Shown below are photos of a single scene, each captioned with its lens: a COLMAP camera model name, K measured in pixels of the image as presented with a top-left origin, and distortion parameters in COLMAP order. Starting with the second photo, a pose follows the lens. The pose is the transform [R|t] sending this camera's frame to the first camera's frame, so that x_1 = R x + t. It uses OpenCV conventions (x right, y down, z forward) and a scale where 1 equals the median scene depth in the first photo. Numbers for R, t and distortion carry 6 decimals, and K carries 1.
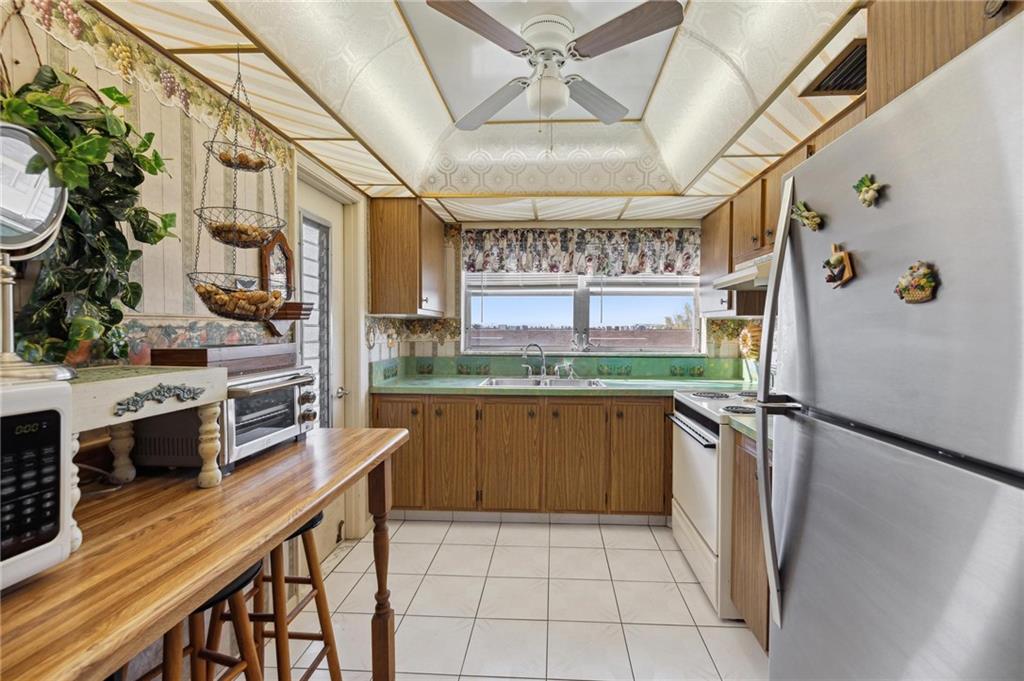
lens RADIAL K [[442.3, 0, 531.7], [0, 442.3, 336.3], [0, 0, 1]] dist [0.001340, 0.000237]
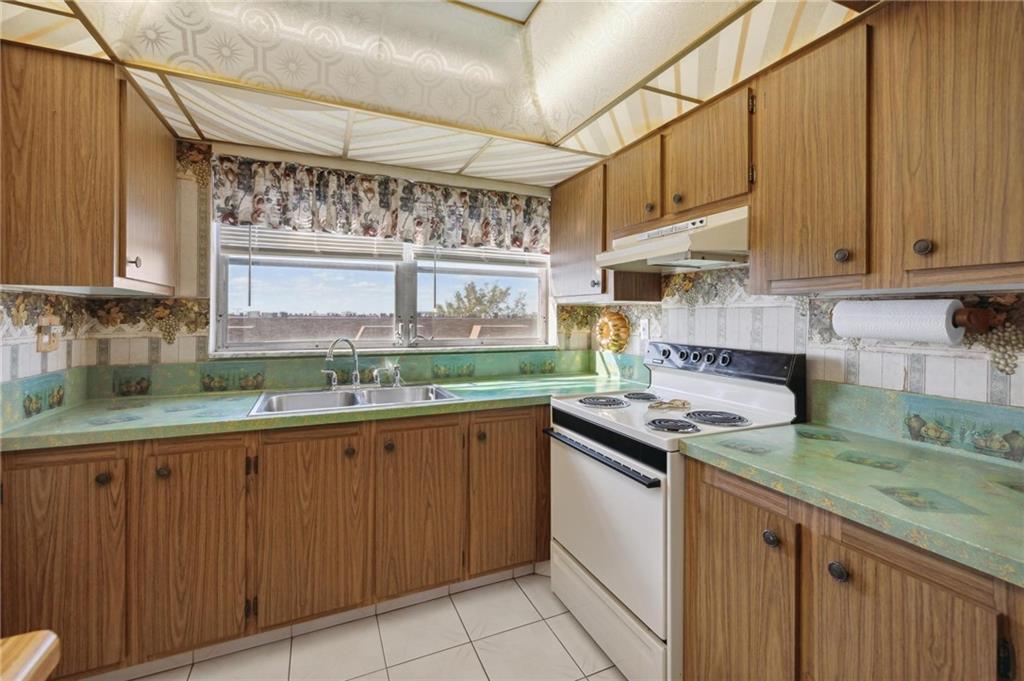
lens RADIAL K [[440.6, 0, 514.9], [0, 440.6, 314.2], [0, 0, 1]] dist [0.002187, 0.000656]
pose [[0.889664, 0.003531, 0.456602, -0.076713], [0.005892, 0.999798, -0.019214, -0.006227], [-0.456577, 0.019784, 0.889464, 0.327935]]
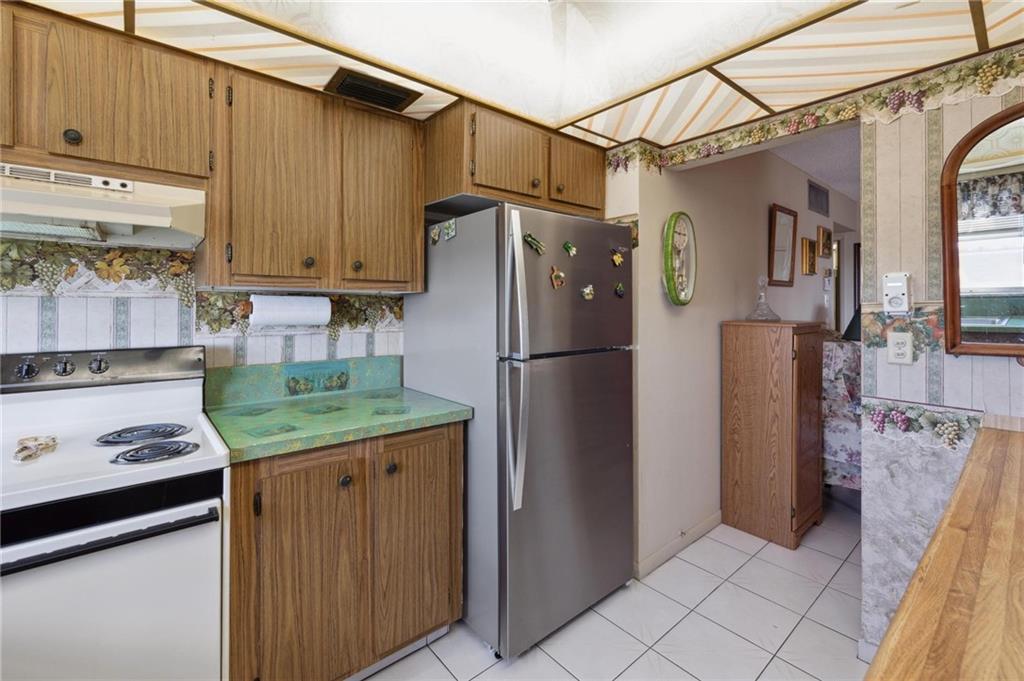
lens RADIAL K [[442.4, 0, 510.4], [0, 442.4, 309.3], [0, 0, 1]] dist [0.003826, 0.000381]
pose [[-0.683952, -0.006113, 0.729502, -0.190097], [0.011739, 0.999743, 0.019383, -0.017207], [-0.729433, 0.021821, -0.683704, 0.766162]]
